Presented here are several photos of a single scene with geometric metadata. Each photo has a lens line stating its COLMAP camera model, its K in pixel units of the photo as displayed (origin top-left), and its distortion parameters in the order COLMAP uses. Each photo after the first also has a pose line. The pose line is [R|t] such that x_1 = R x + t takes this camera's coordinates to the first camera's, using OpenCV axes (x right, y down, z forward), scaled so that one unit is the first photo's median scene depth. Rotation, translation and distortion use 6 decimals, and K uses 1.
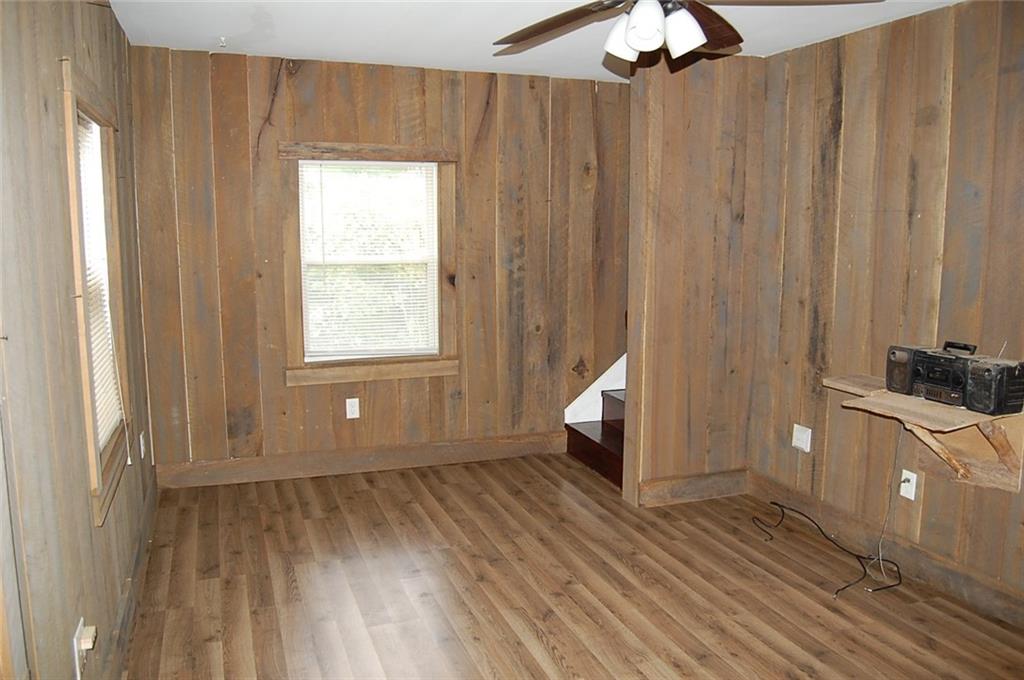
lens RADIAL K [[802.8, 0, 506.4], [0, 802.8, 344.3], [0, 0, 1]] dist [-0.089857, 0.030669]
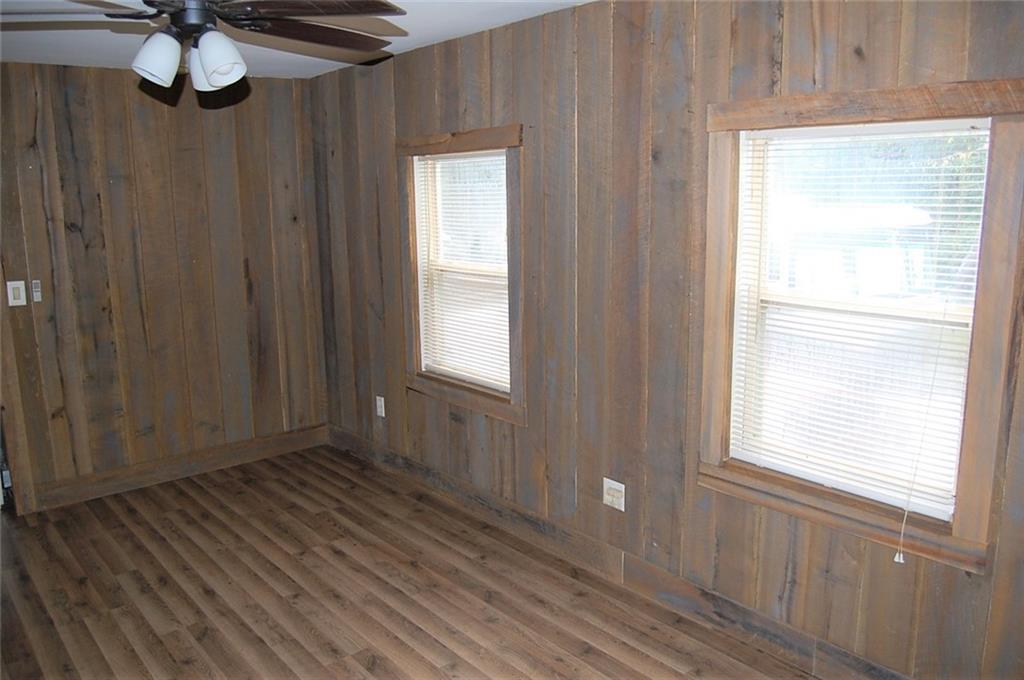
lens RADIAL K [[802.8, 0, 522.1], [0, 802.8, 347.6], [0, 0, 1]] dist [-0.089857, 0.030669]
pose [[-0.939808, 0.071904, -0.334051, -0.012954], [-0.046573, 0.941531, 0.333692, -0.193999], [0.338513, 0.329164, -0.881510, 1.030420]]
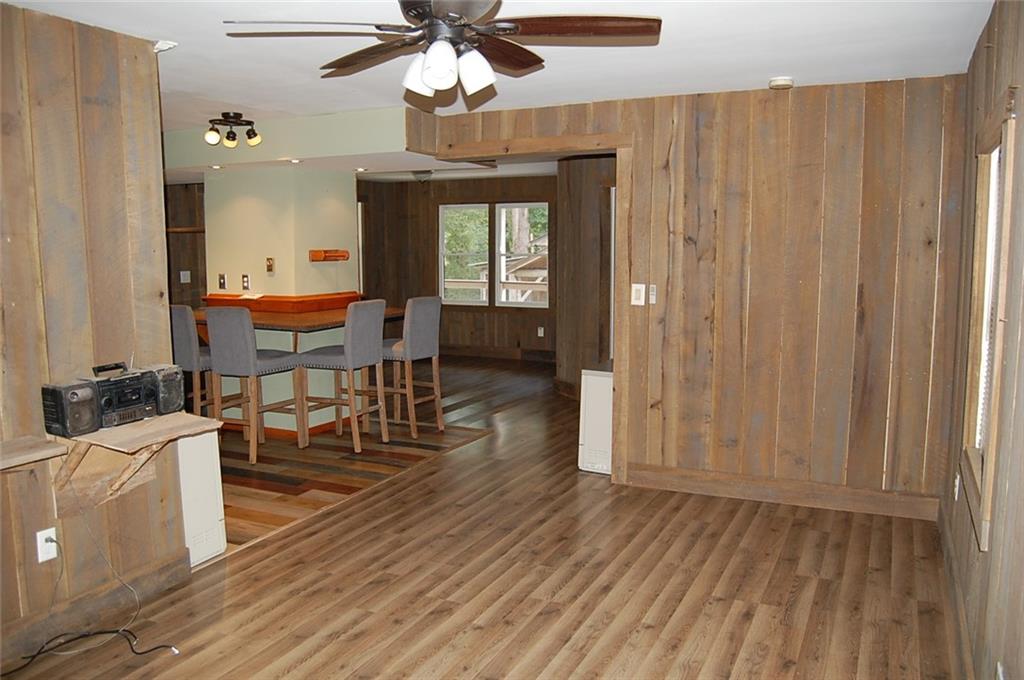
lens RADIAL K [[802.8, 0, 507.0], [0, 802.8, 343.0], [0, 0, 1]] dist [-0.089857, 0.030669]
pose [[-0.686518, -0.091872, 0.721285, -0.352170], [0.112662, 0.966565, 0.230345, -0.142624], [-0.718332, 0.239398, -0.653214, 0.895930]]
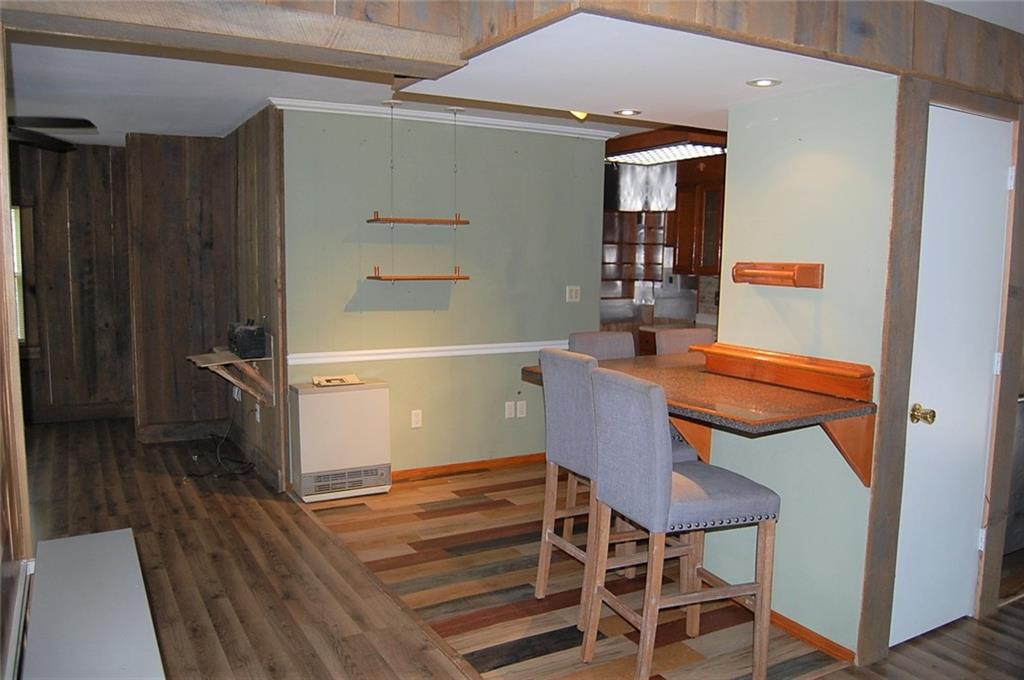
lens RADIAL K [[802.8, 0, 512.7], [0, 802.8, 336.5], [0, 0, 1]] dist [-0.089857, 0.030669]
pose [[0.987401, -0.004782, 0.158165, 0.598050], [0.013077, 0.998590, -0.051443, 0.090395], [-0.157696, 0.052864, 0.986072, -0.513533]]
